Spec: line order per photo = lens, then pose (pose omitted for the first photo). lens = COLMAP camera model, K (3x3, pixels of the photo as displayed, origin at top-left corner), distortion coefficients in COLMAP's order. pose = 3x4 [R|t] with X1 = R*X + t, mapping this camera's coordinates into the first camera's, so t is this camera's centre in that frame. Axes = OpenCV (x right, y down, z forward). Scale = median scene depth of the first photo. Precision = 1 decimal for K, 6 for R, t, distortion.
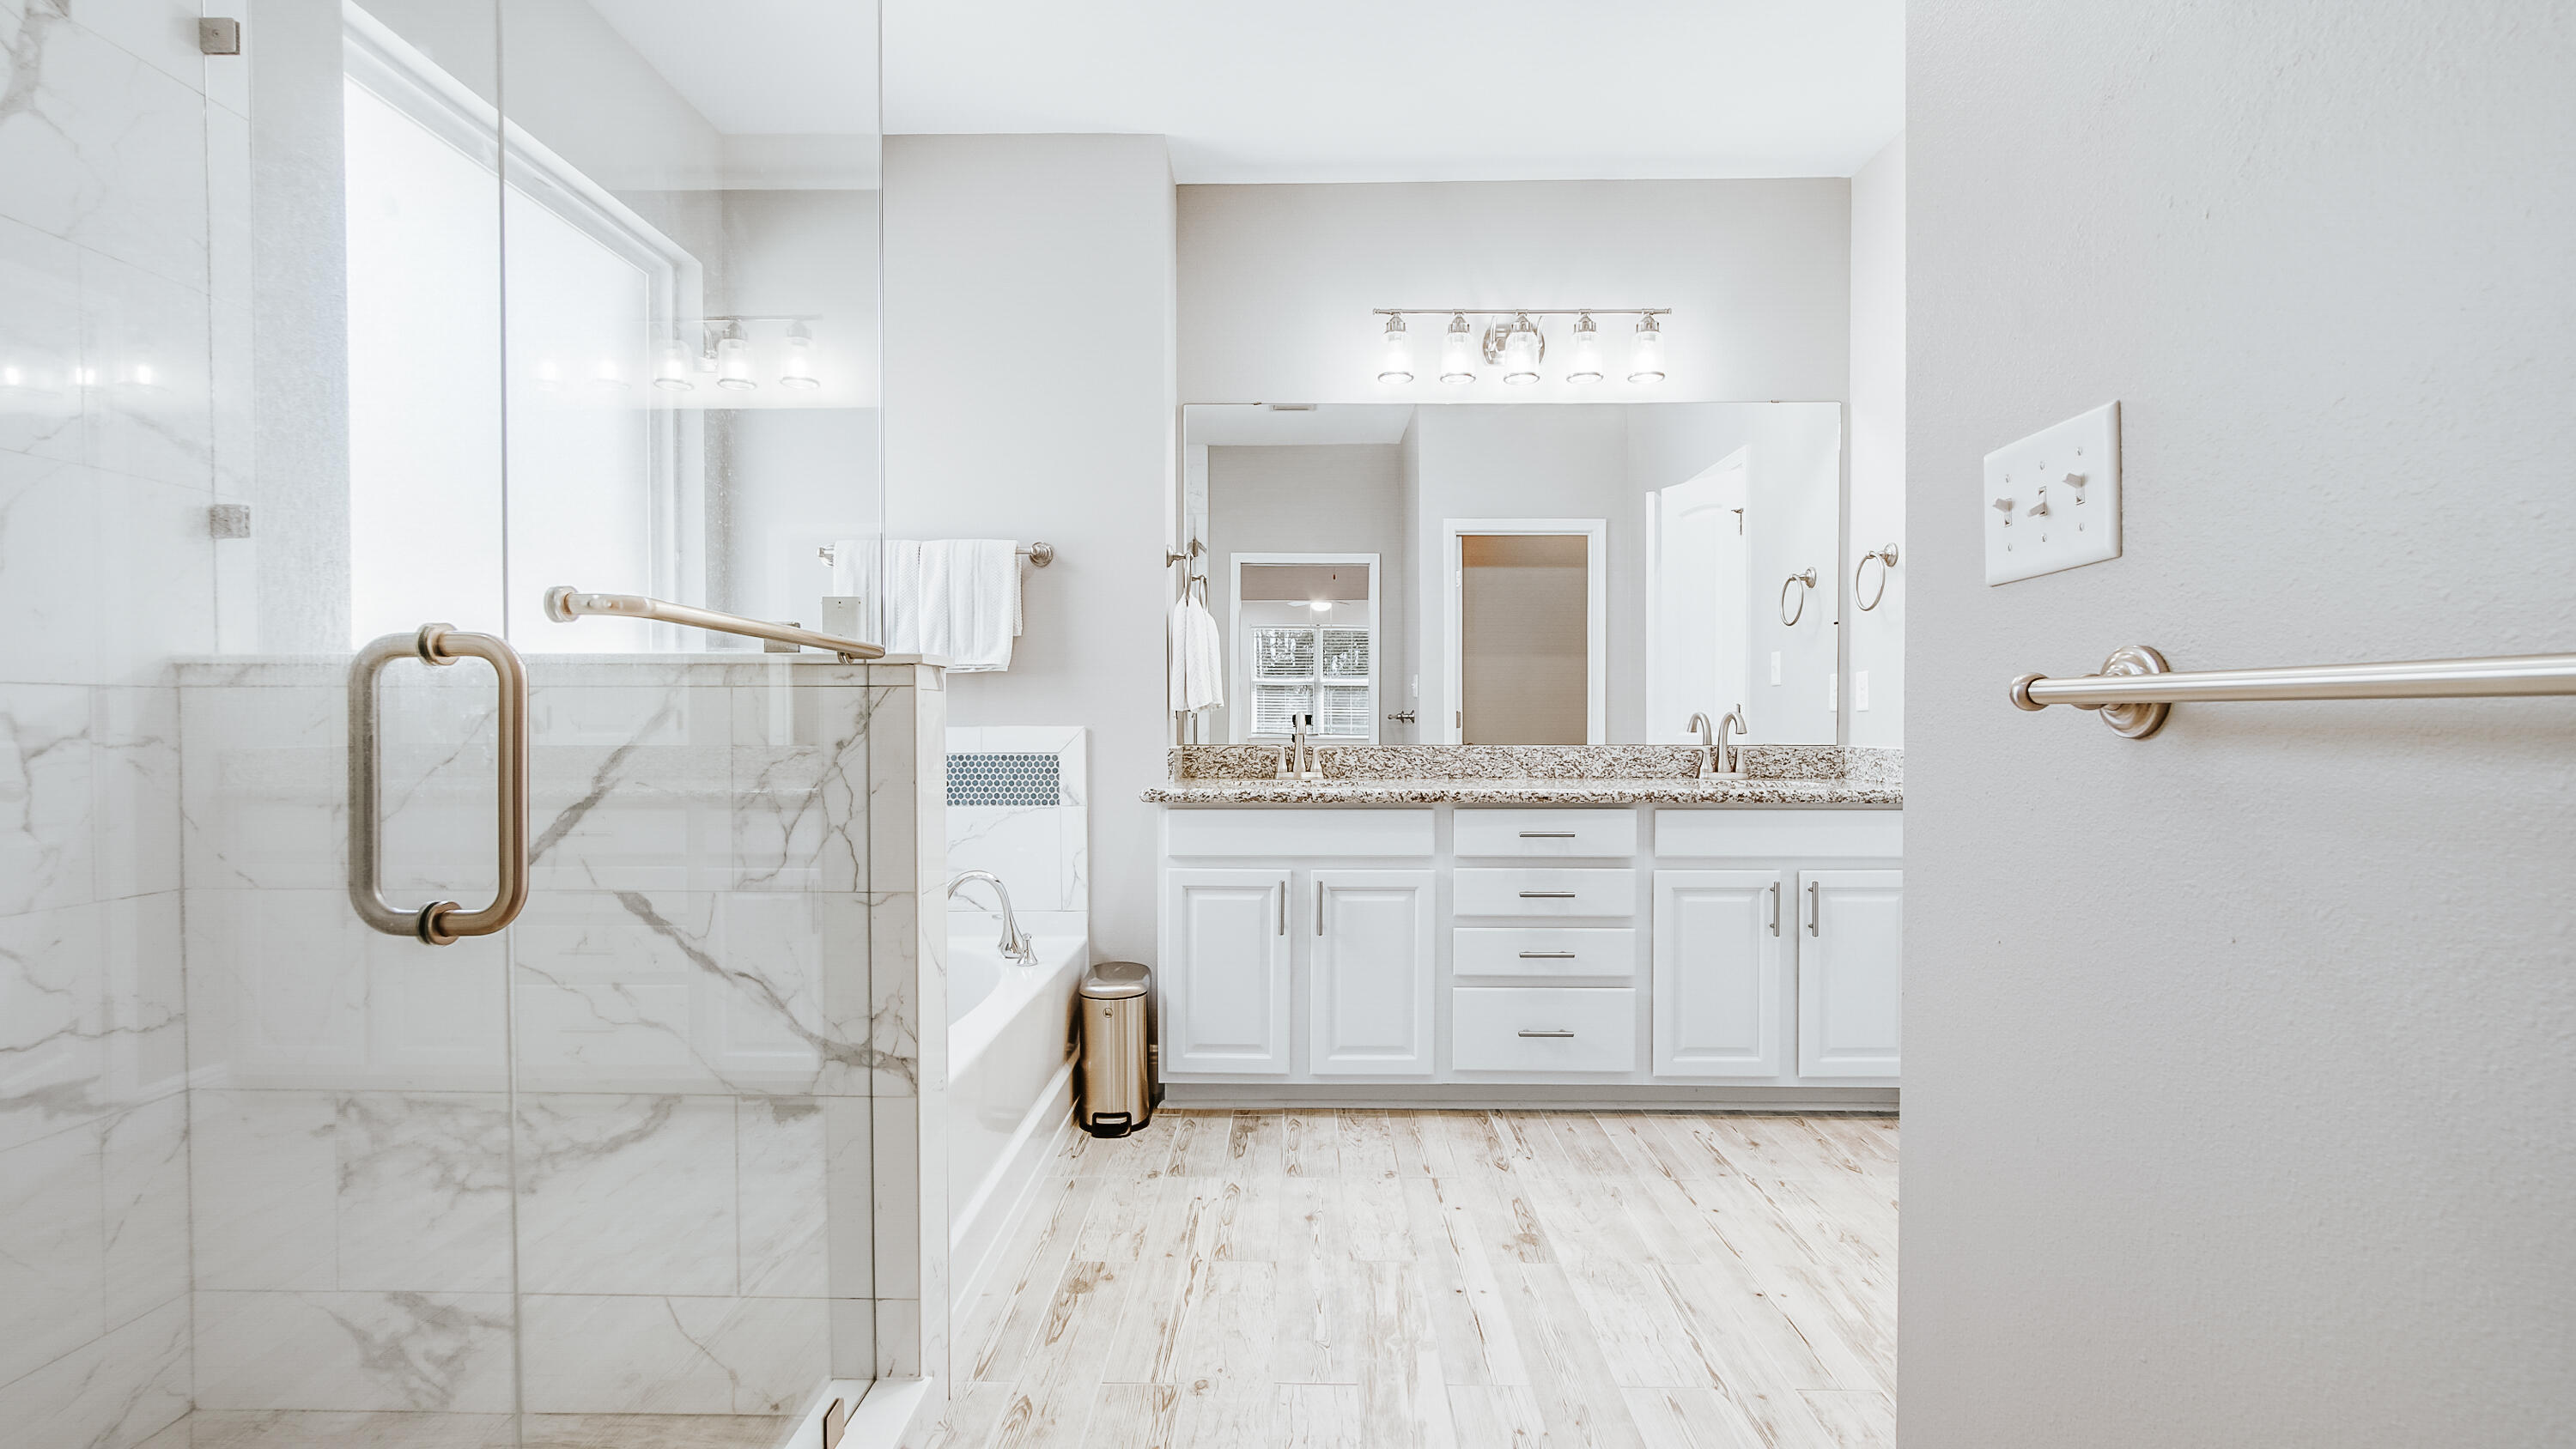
lens RADIAL K [[1168.5, 0, 1282.1], [0, 1168.5, 731.8], [0, 0, 1]] dist [-0.004635, 0.002438]
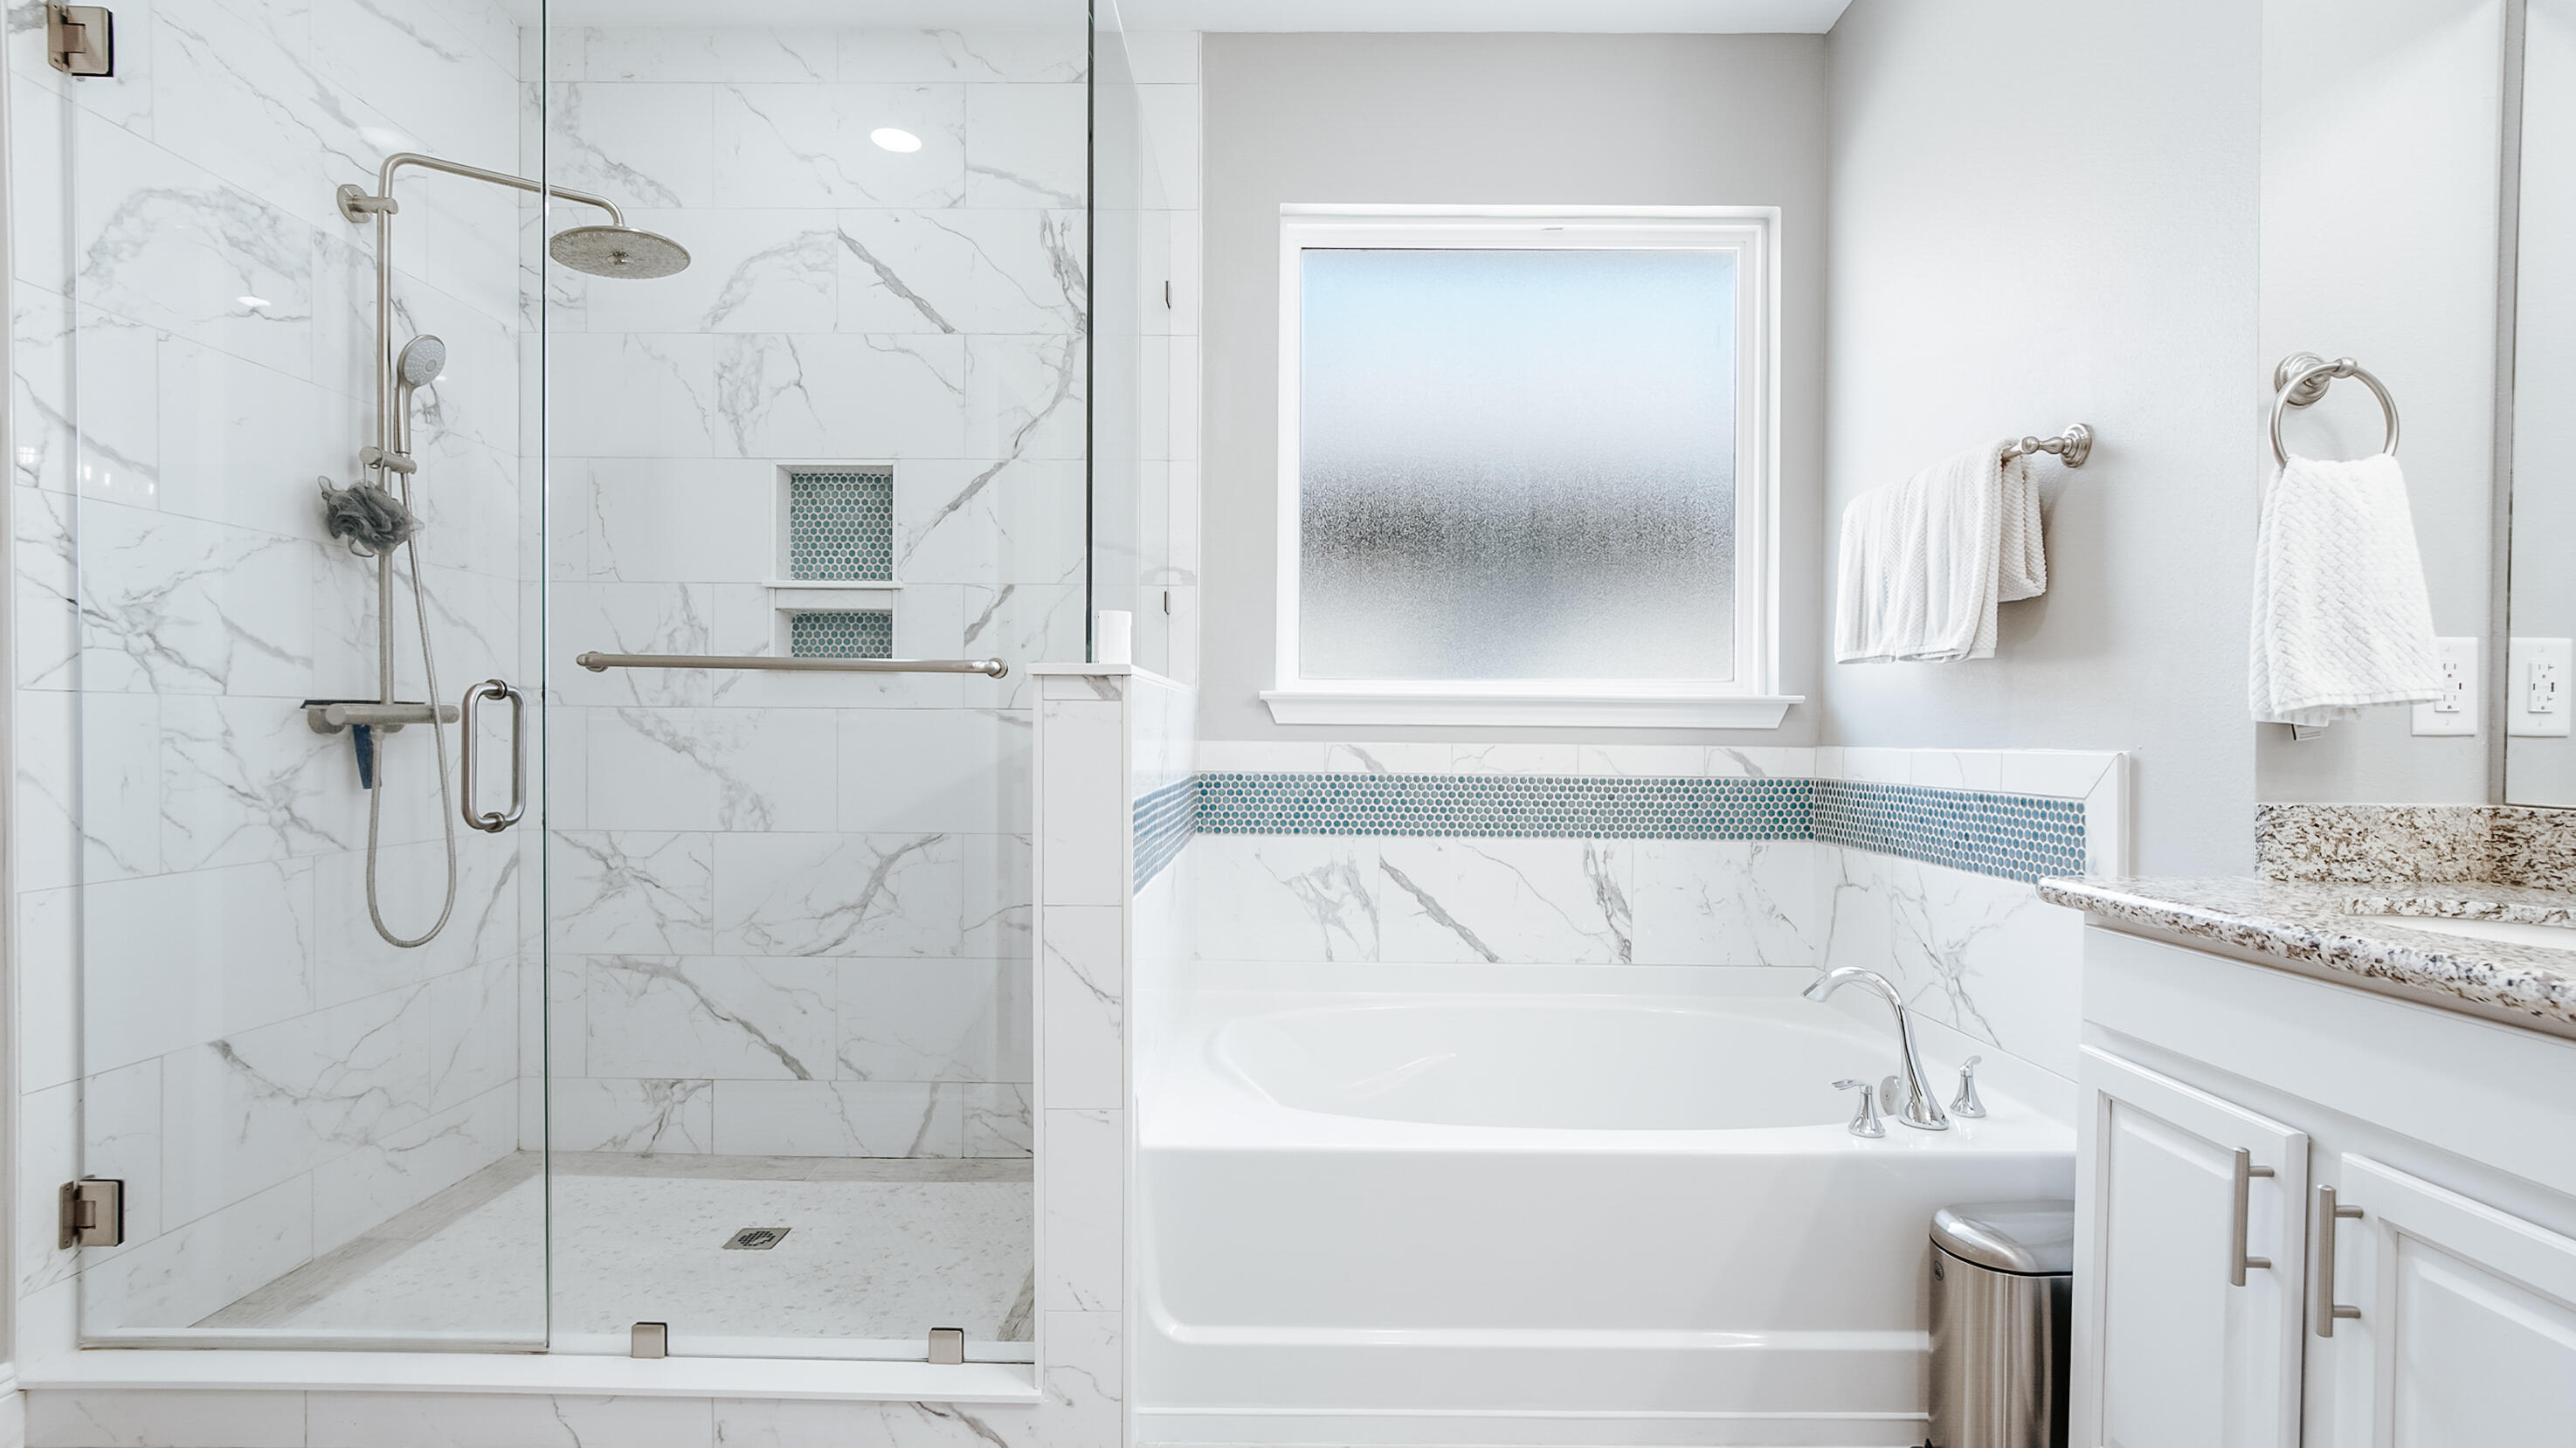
lens RADIAL K [[1168.5, 0, 1273.3], [0, 1168.5, 745.7], [0, 0, 1]] dist [-0.004635, 0.002438]
pose [[0.002742, 0.013191, -0.999909, 0.358265], [-0.020182, 0.999710, 0.013133, -0.006495], [0.999793, 0.020144, 0.003008, 0.614499]]
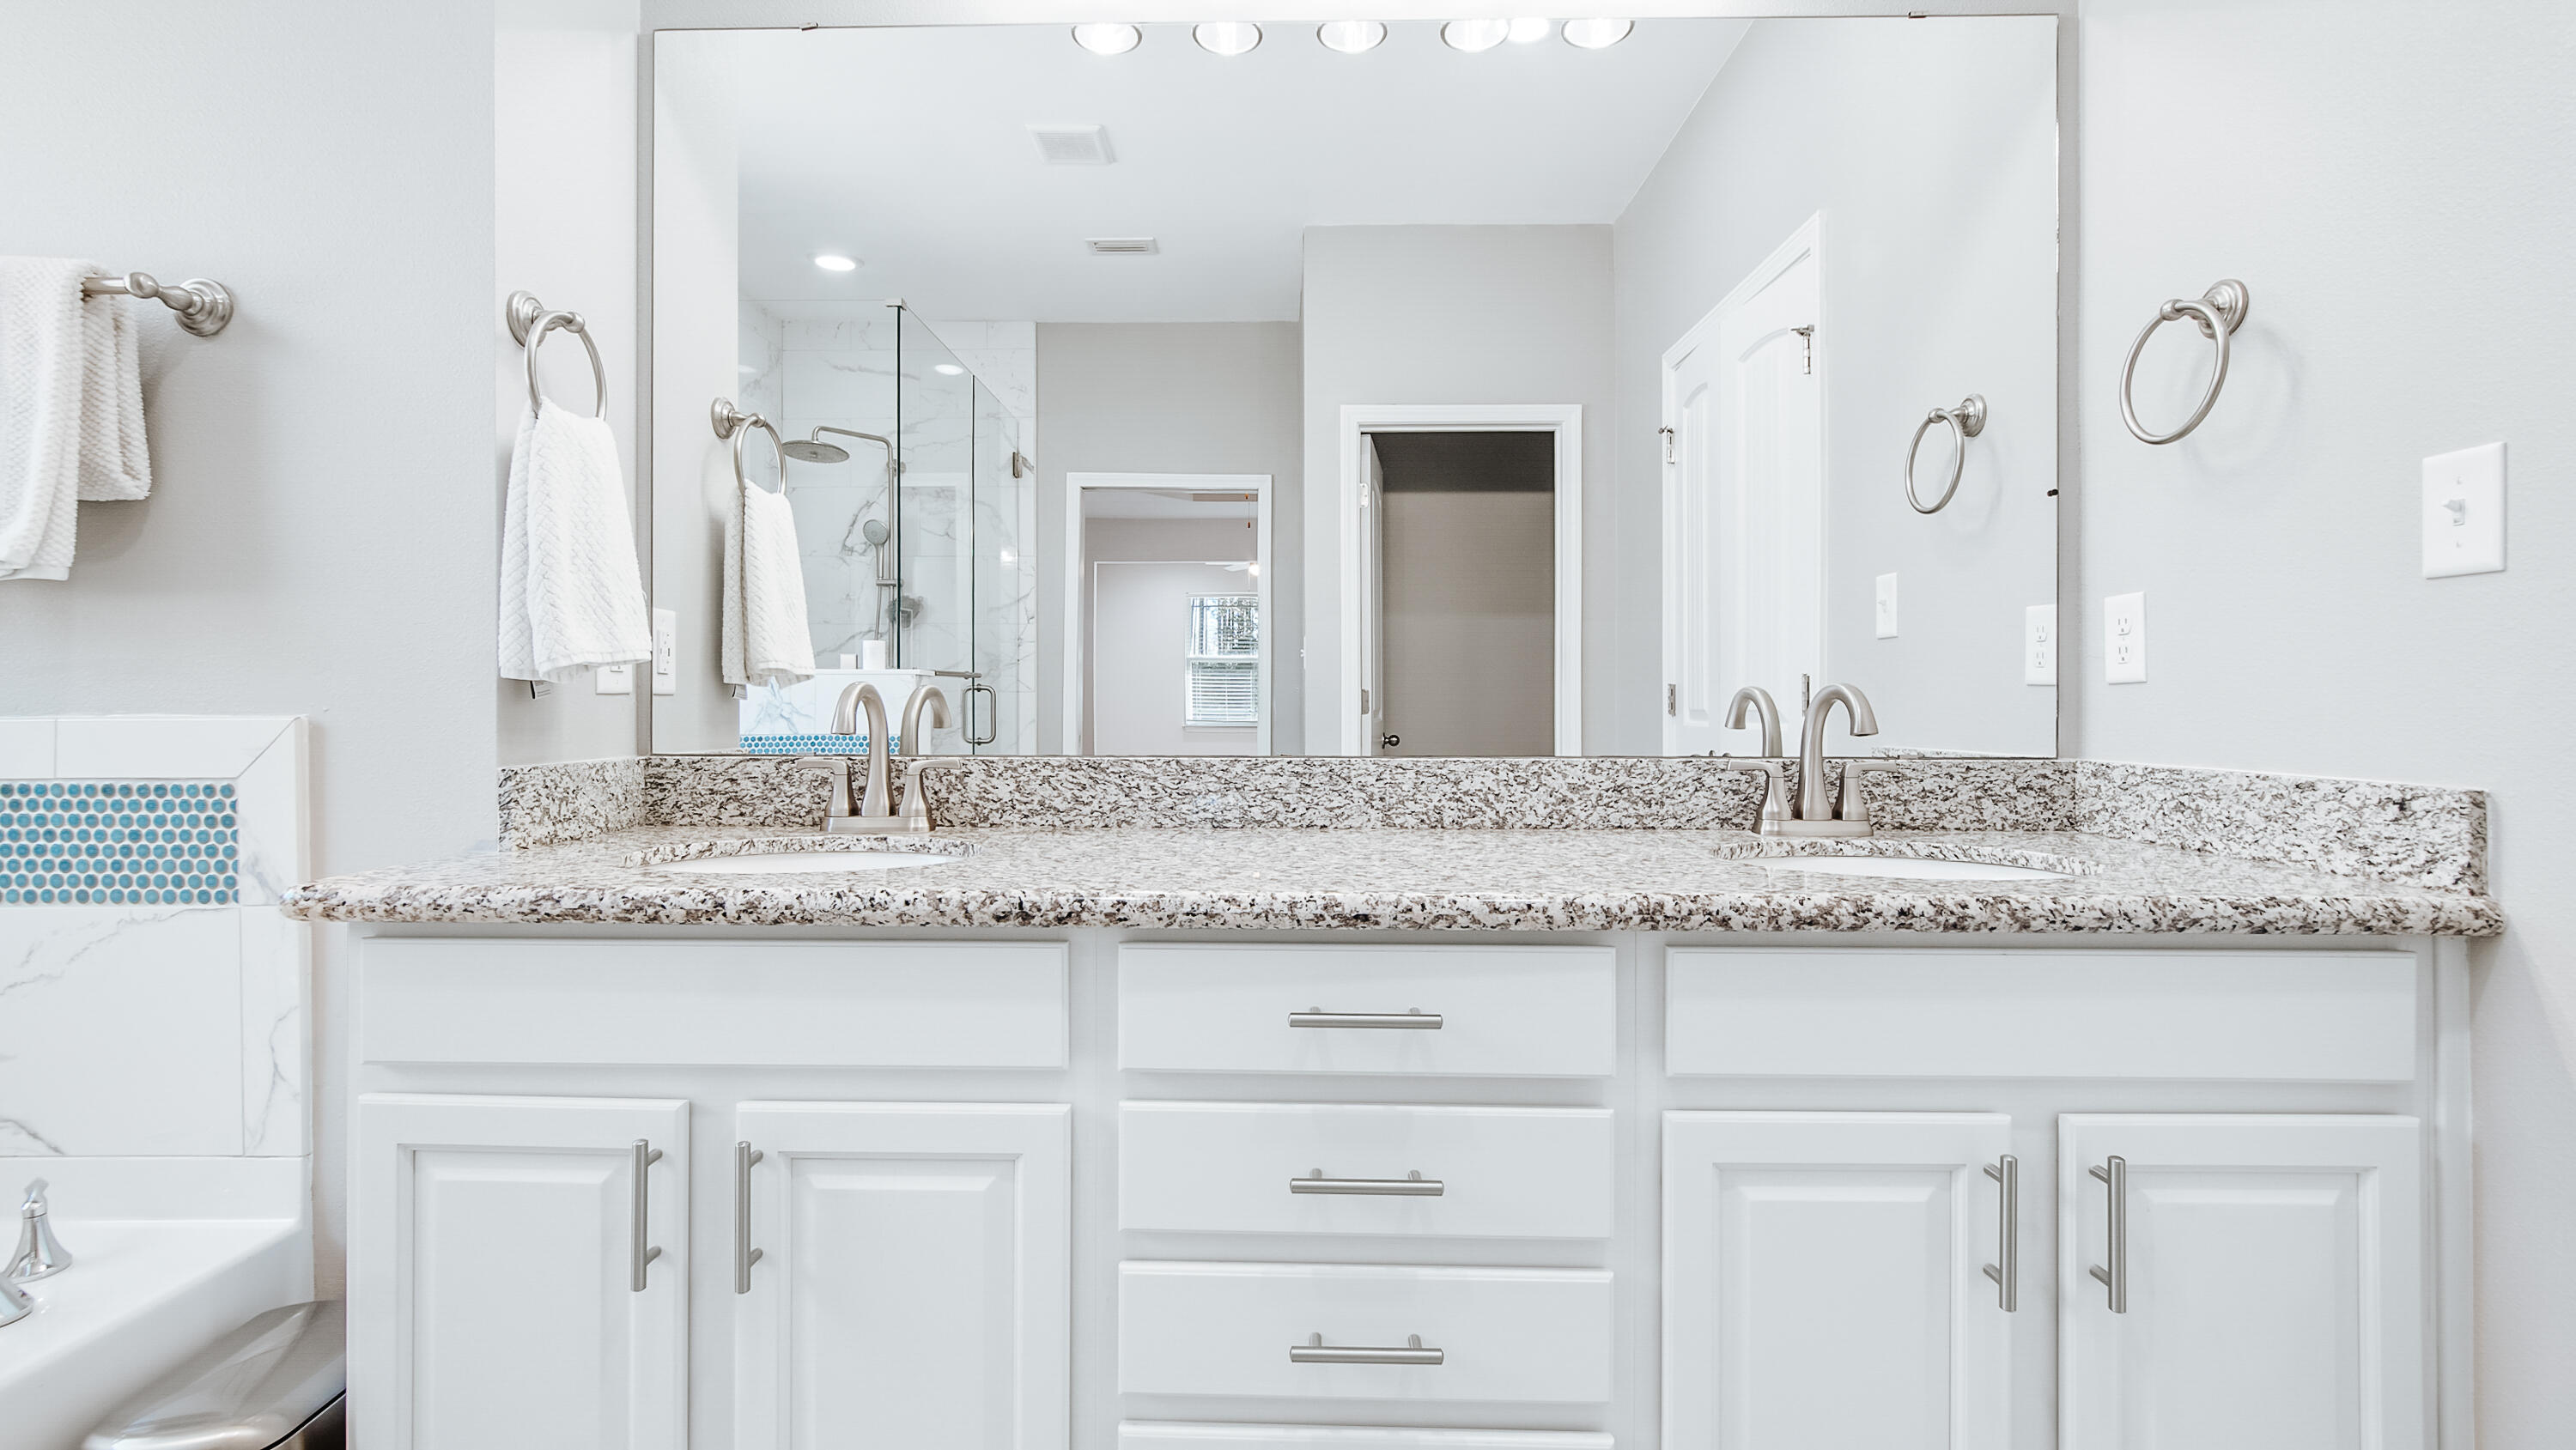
lens RADIAL K [[1168.5, 0, 1274.5], [0, 1168.5, 704.0], [0, 0, 1]] dist [-0.004635, 0.002438]
pose [[0.999993, 0.001365, -0.003339, 0.182414], [-0.001401, 0.999941, -0.010799, -0.004616], [0.003324, 0.010804, 0.999936, 0.583043]]
